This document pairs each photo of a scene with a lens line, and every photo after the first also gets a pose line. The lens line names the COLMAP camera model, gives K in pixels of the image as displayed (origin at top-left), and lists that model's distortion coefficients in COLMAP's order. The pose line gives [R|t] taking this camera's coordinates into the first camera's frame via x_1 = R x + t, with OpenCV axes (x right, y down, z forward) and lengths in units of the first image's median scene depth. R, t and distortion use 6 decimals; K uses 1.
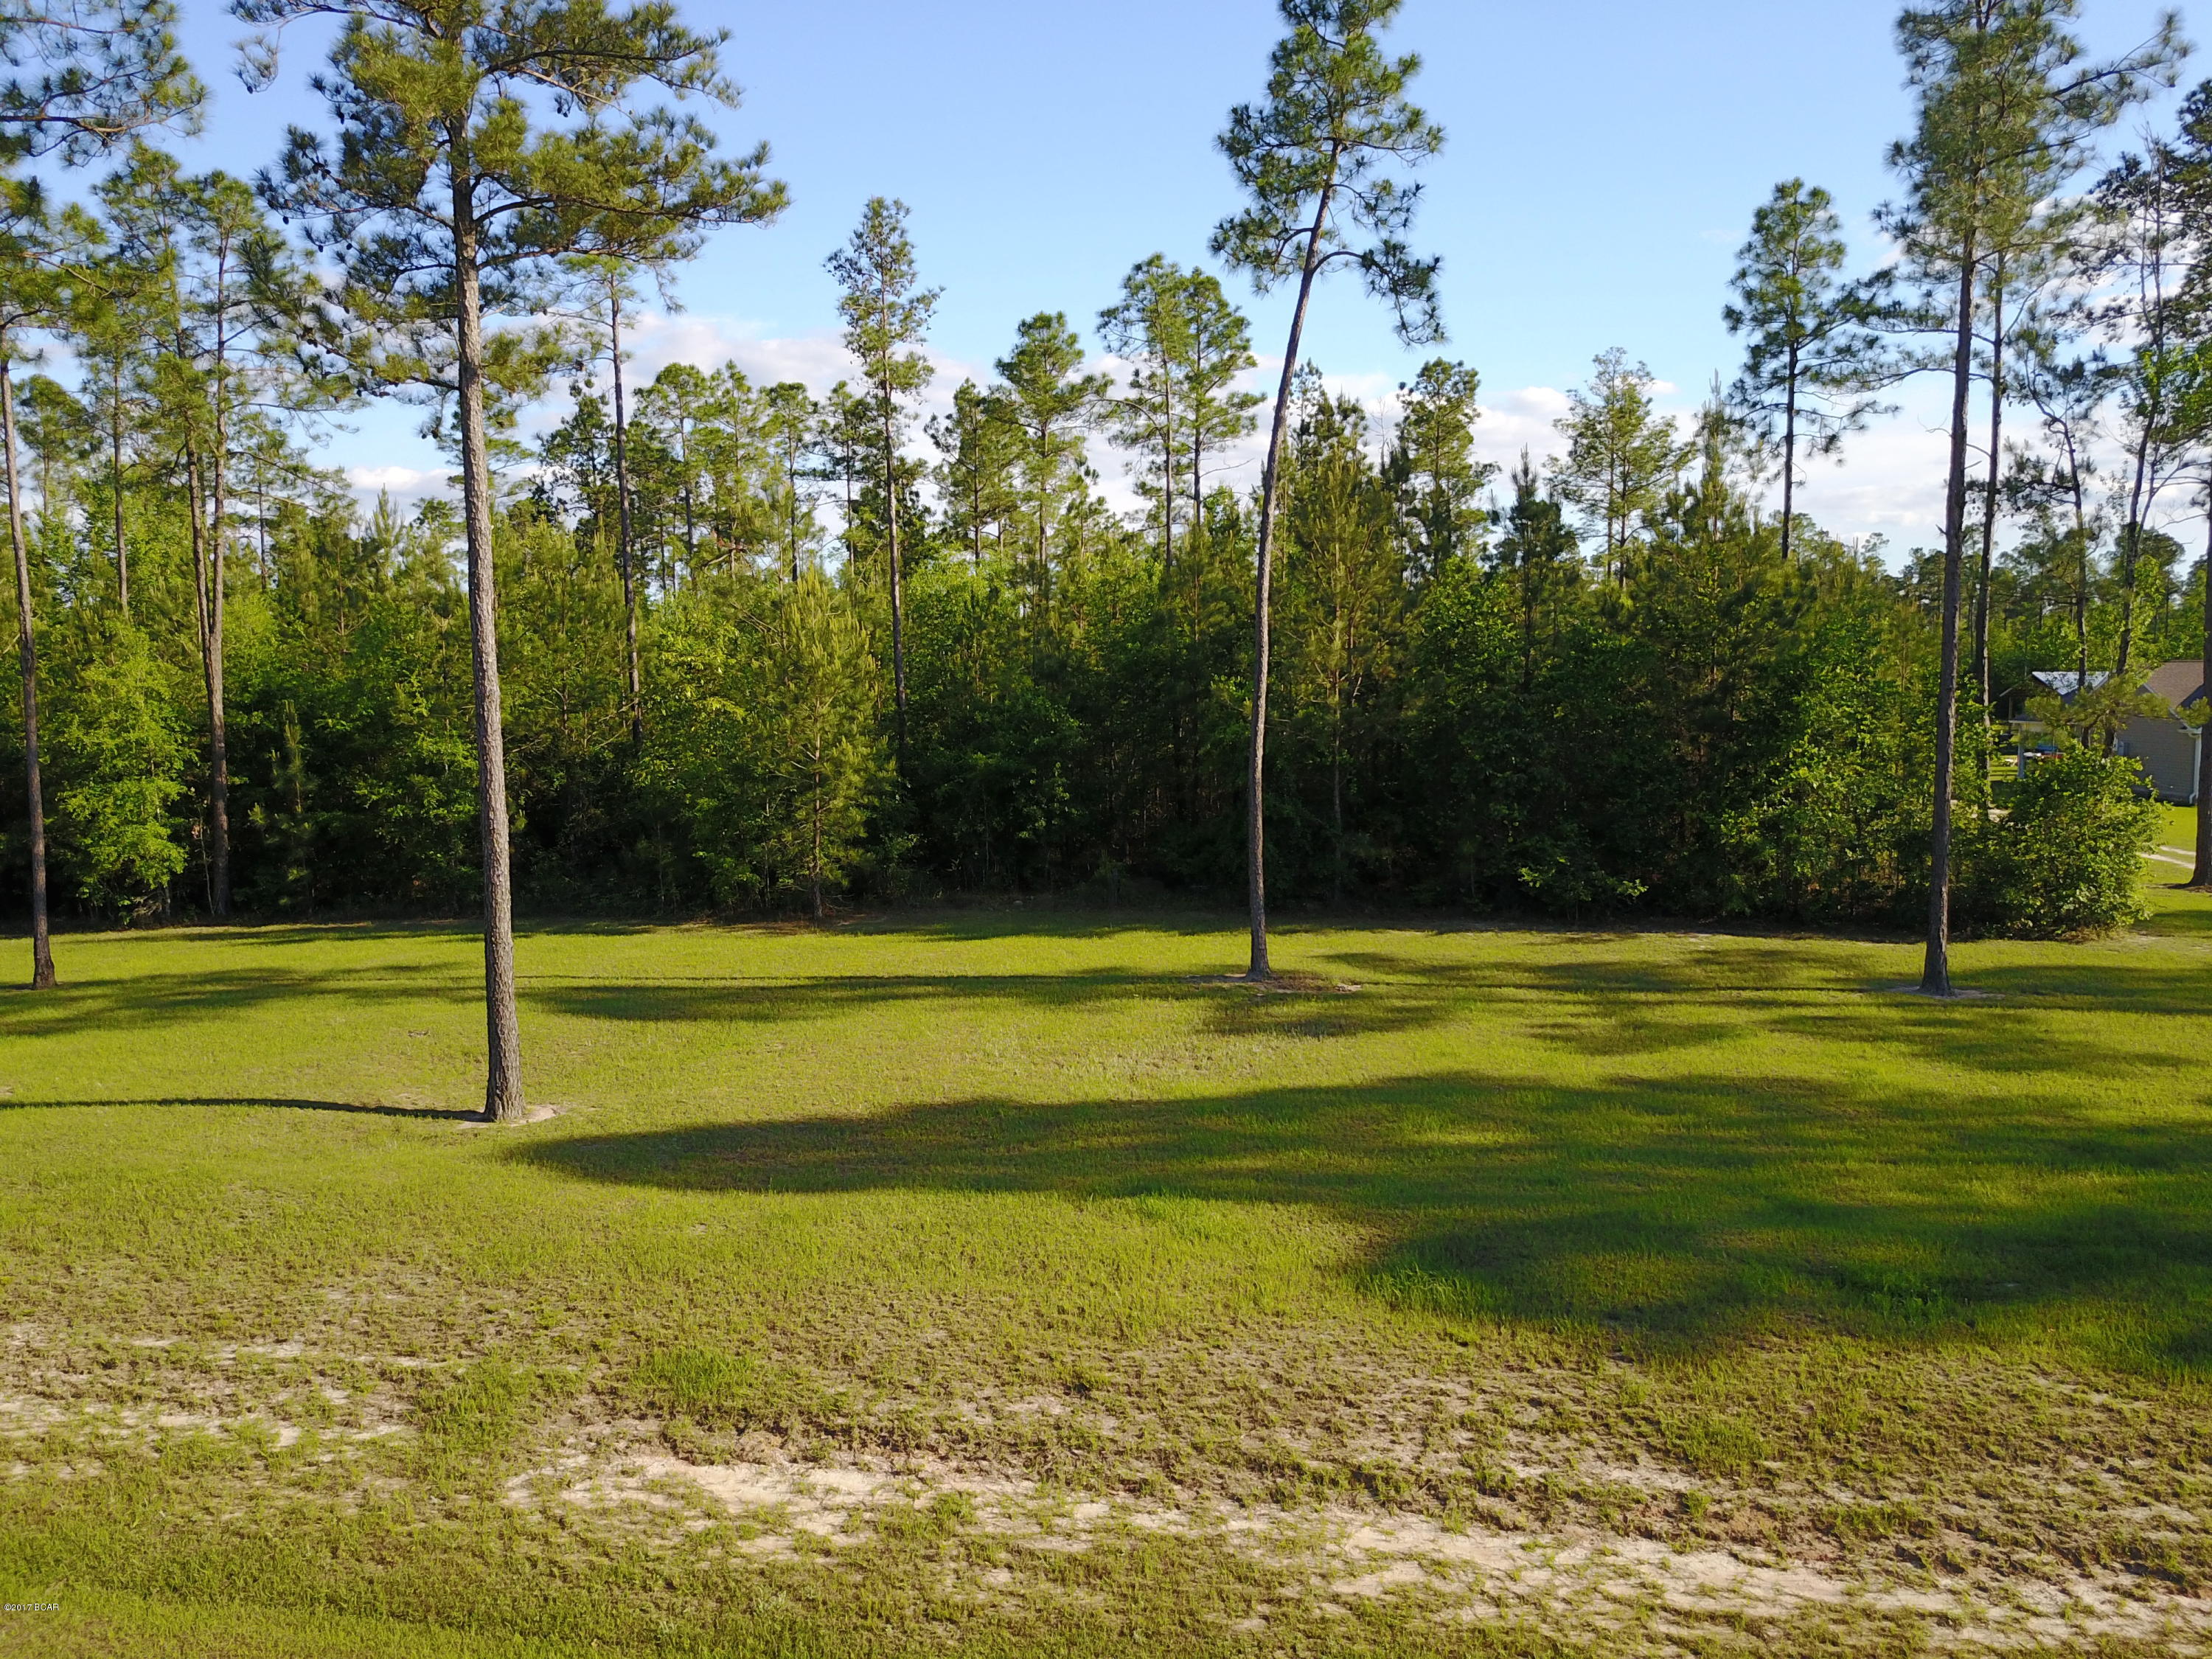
lens RADIAL K [[1666.7, 0, 1121.0], [0, 1666.7, 826.9], [0, 0, 1]] dist [-0.013865, 0.022966]
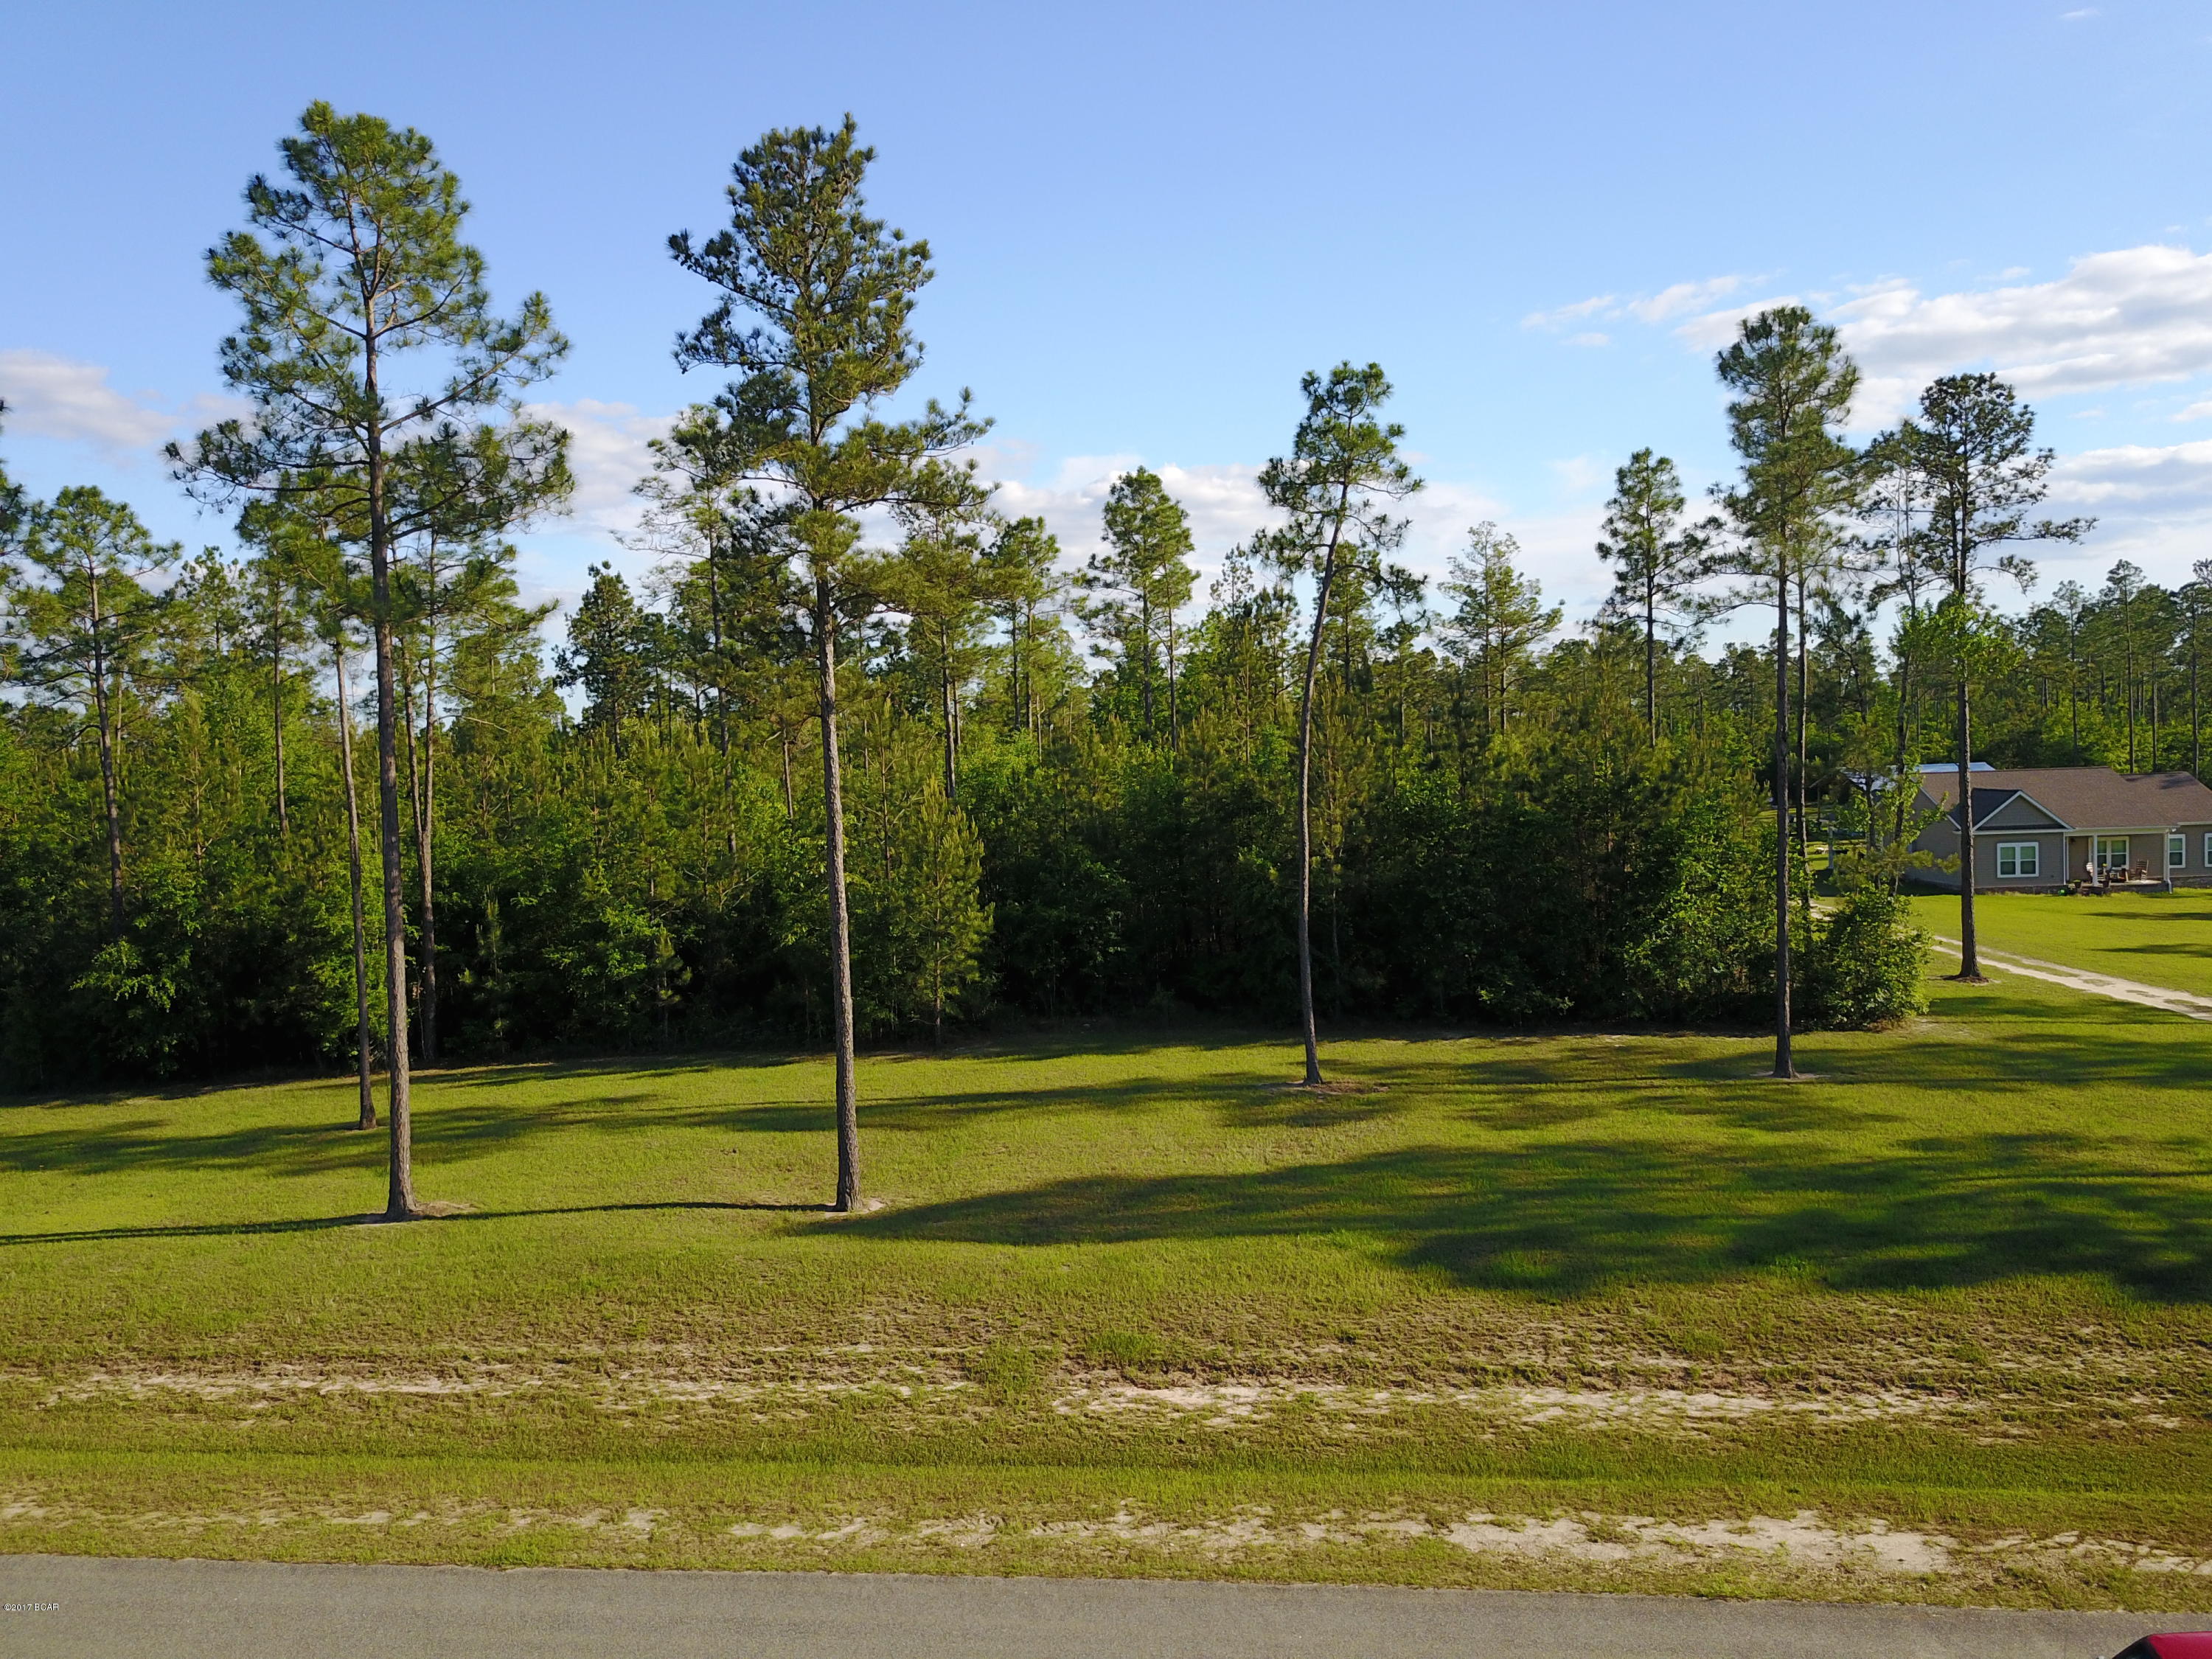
lens RADIAL K [[1666.7, 0, 1100.0], [0, 1666.7, 835.6], [0, 0, 1]] dist [-0.013865, 0.022966]
pose [[0.996141, -0.028606, 0.082970, -0.345178], [0.031831, 0.998778, -0.037804, -0.116628], [-0.081787, 0.040299, 0.995835, -0.635598]]
